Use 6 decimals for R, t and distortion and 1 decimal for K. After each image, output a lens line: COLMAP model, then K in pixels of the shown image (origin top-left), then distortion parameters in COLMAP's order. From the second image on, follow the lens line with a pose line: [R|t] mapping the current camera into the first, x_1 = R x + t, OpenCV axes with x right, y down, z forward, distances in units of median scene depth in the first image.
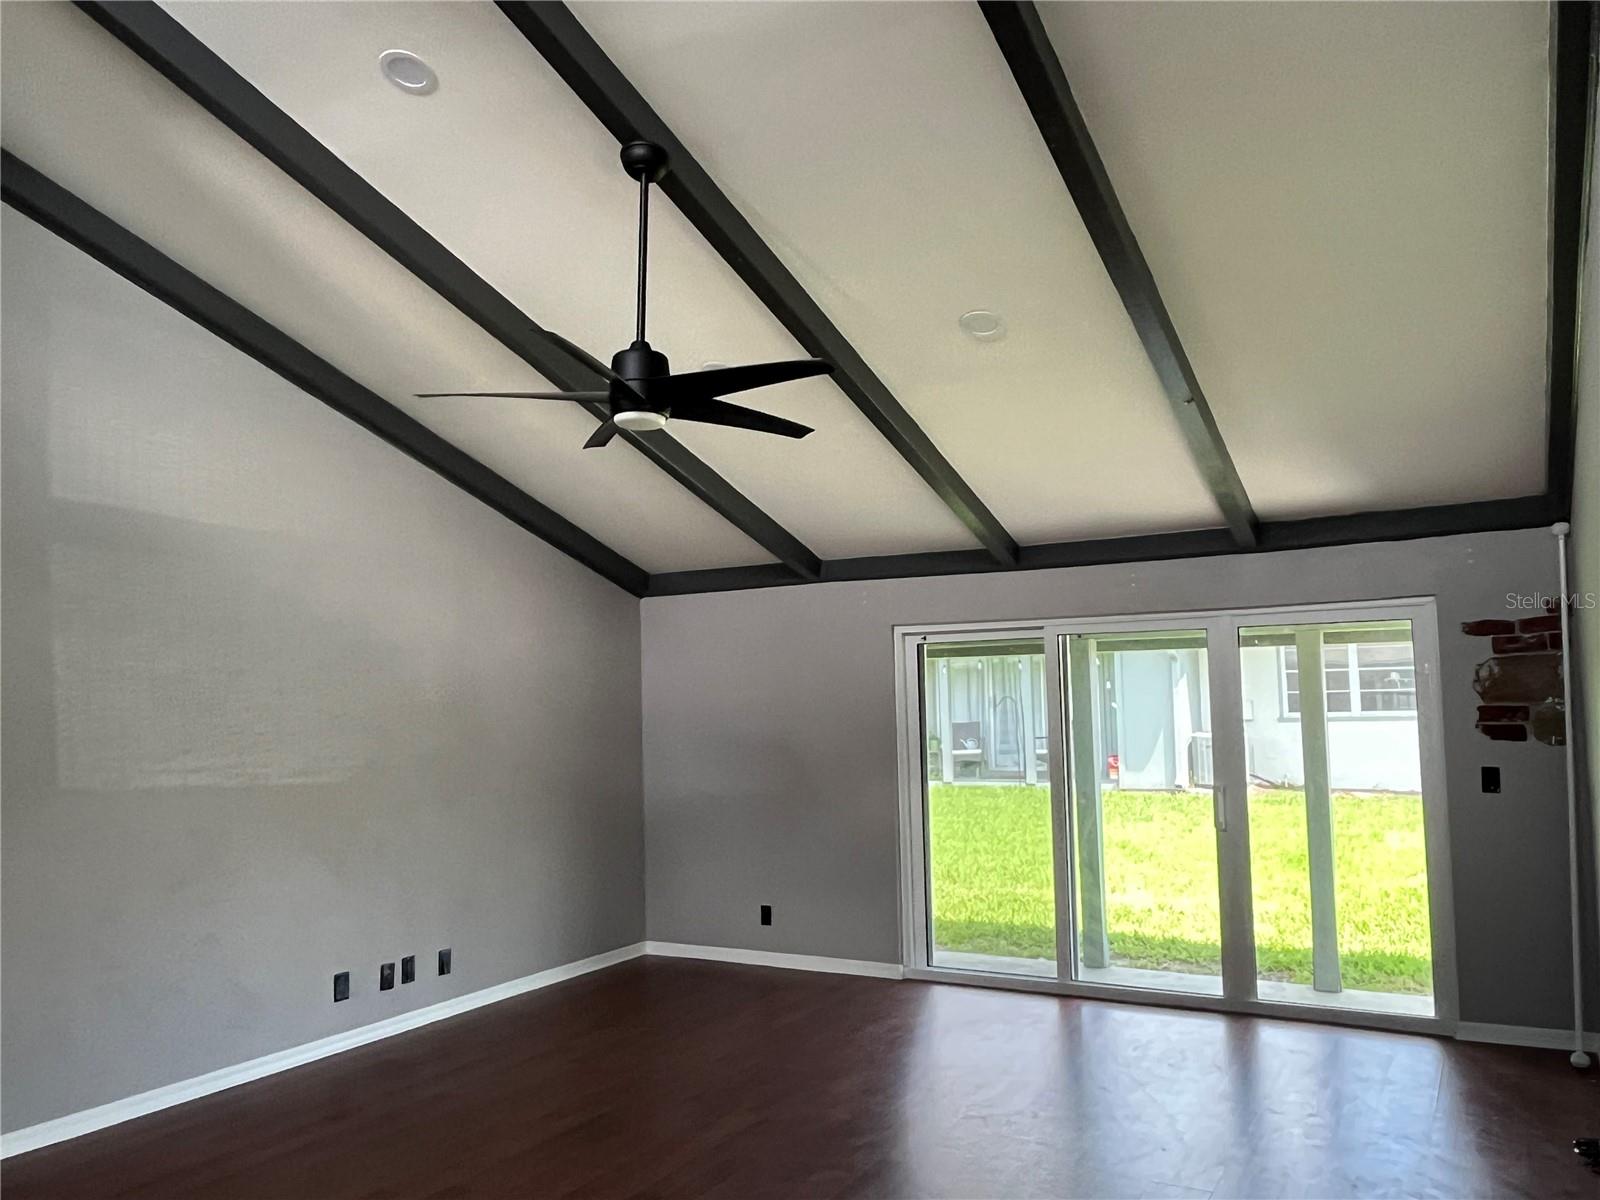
lens RADIAL K [[1216.6, 0, 794.6], [0, 1216.6, 607.4], [0, 0, 1]] dist [-0.000745, -0.004420]
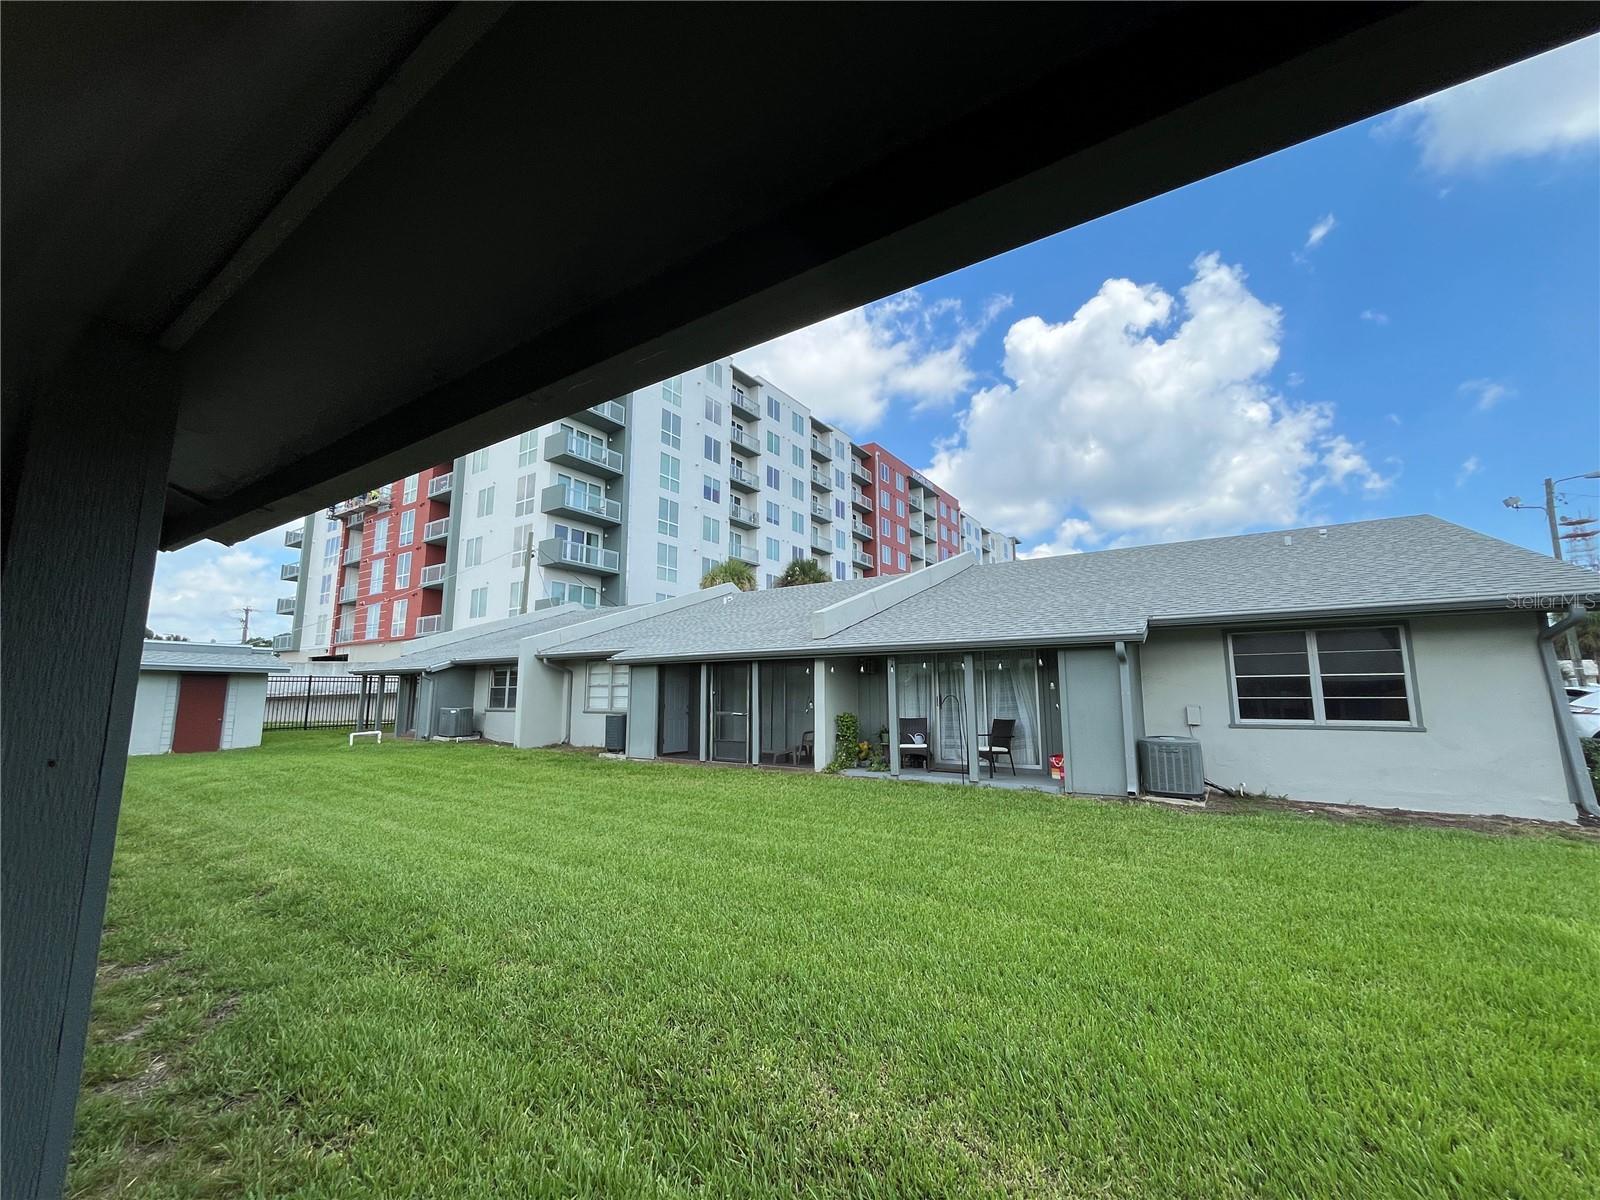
lens RADIAL K [[646.0, 0, 795.4], [0, 646.0, 593.6], [0, 0, 1]] dist [0.000638, -0.000641]
pose [[0.997198, 0.014267, -0.073431, 0.079924], [-0.020508, 0.996175, -0.084944, 0.035615], [0.071939, 0.086212, 0.993676, 0.423813]]
